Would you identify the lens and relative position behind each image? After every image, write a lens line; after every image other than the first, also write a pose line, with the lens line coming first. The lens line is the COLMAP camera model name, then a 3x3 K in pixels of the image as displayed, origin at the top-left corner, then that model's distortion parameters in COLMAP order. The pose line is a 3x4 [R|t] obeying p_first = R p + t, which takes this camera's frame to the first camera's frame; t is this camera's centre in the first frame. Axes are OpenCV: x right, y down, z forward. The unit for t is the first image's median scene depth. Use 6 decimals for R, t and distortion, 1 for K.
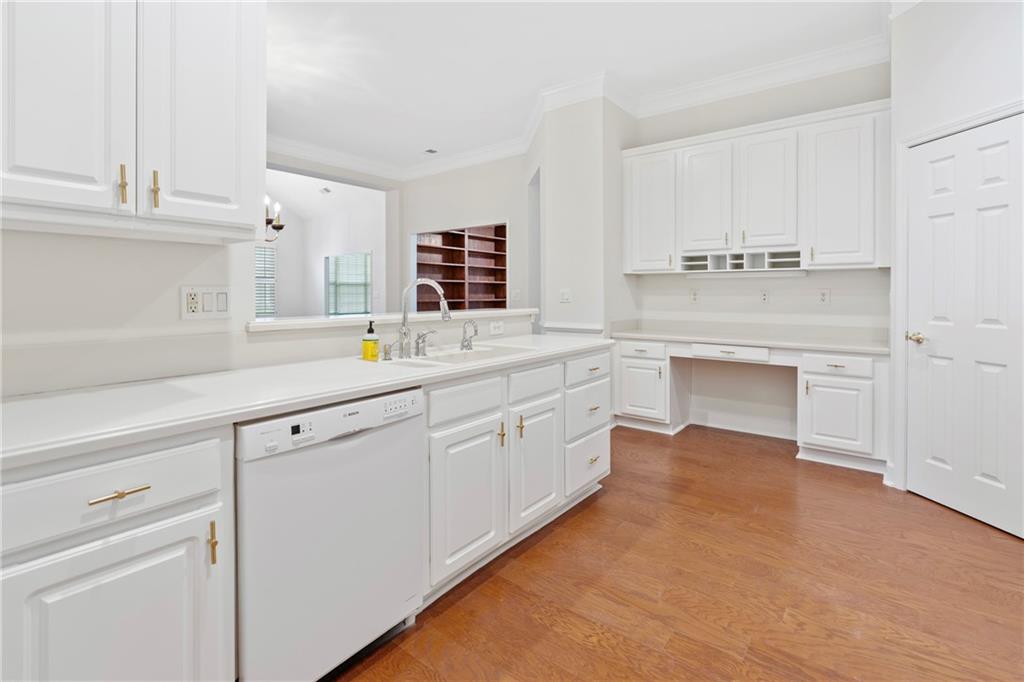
lens RADIAL K [[471.6, 0, 521.3], [0, 471.6, 298.4], [0, 0, 1]] dist [-0.011634, 0.004704]
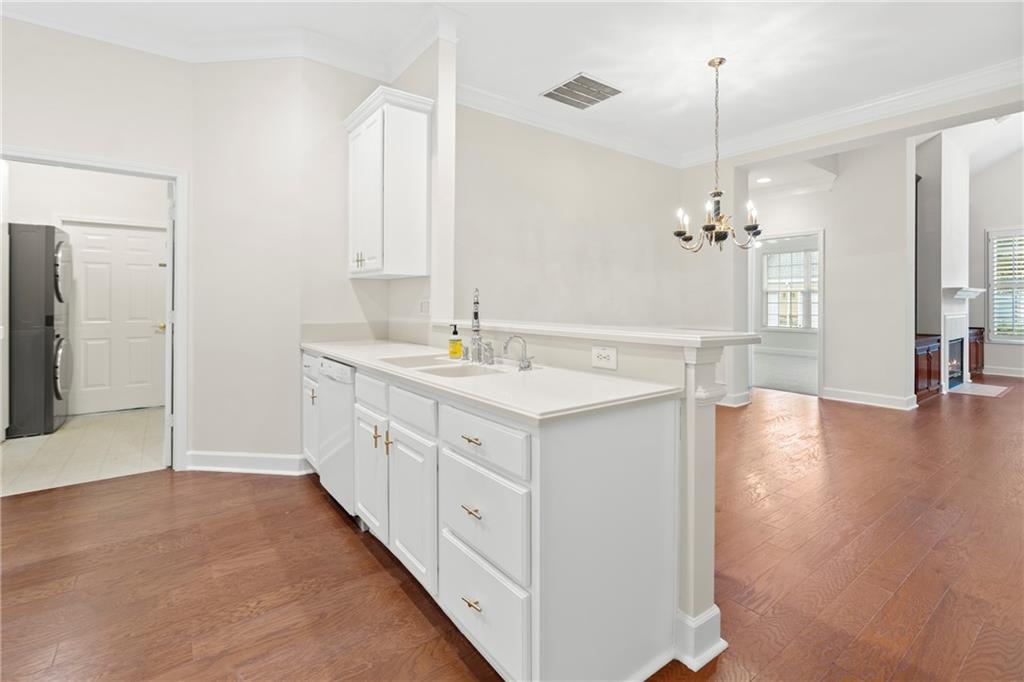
lens RADIAL K [[471.6, 0, 505.8], [0, 471.6, 299.3], [0, 0, 1]] dist [-0.011634, 0.004704]
pose [[-0.283288, -0.001956, -0.959033, 0.571352], [-0.010834, 0.999941, 0.001160, -0.013291], [0.958974, 0.010719, -0.283292, 1.011203]]
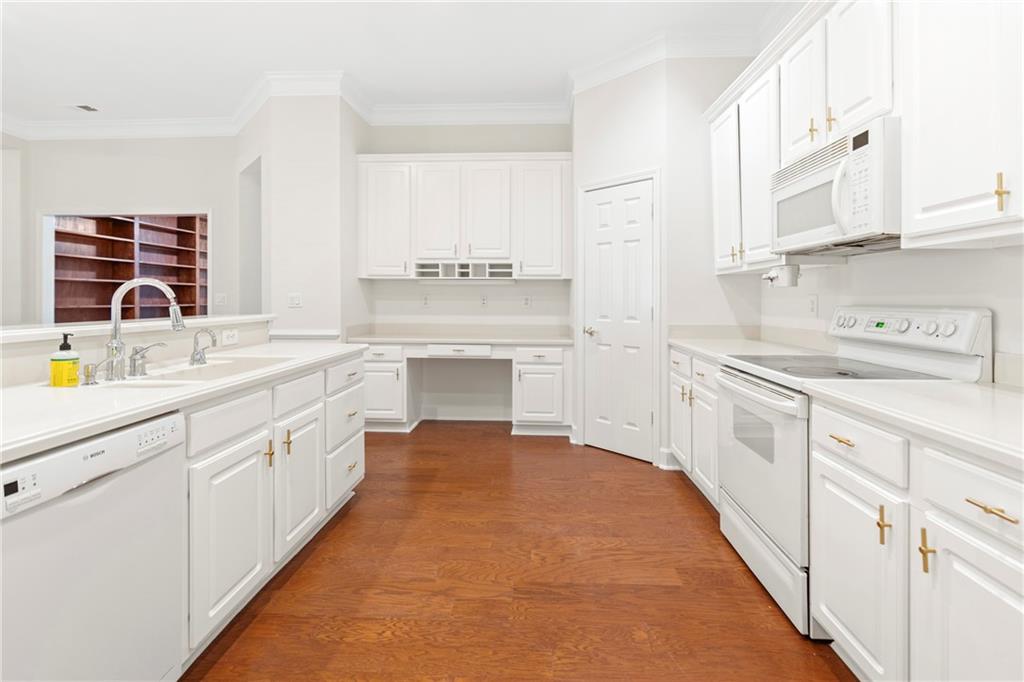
lens RADIAL K [[471.6, 0, 514.4], [0, 471.6, 298.3], [0, 0, 1]] dist [-0.011634, 0.004704]
pose [[0.823038, 0.003543, 0.567975, -0.108202], [0.002249, 0.999952, -0.009497, 0.000529], [-0.567981, 0.009094, 0.822991, -0.006586]]
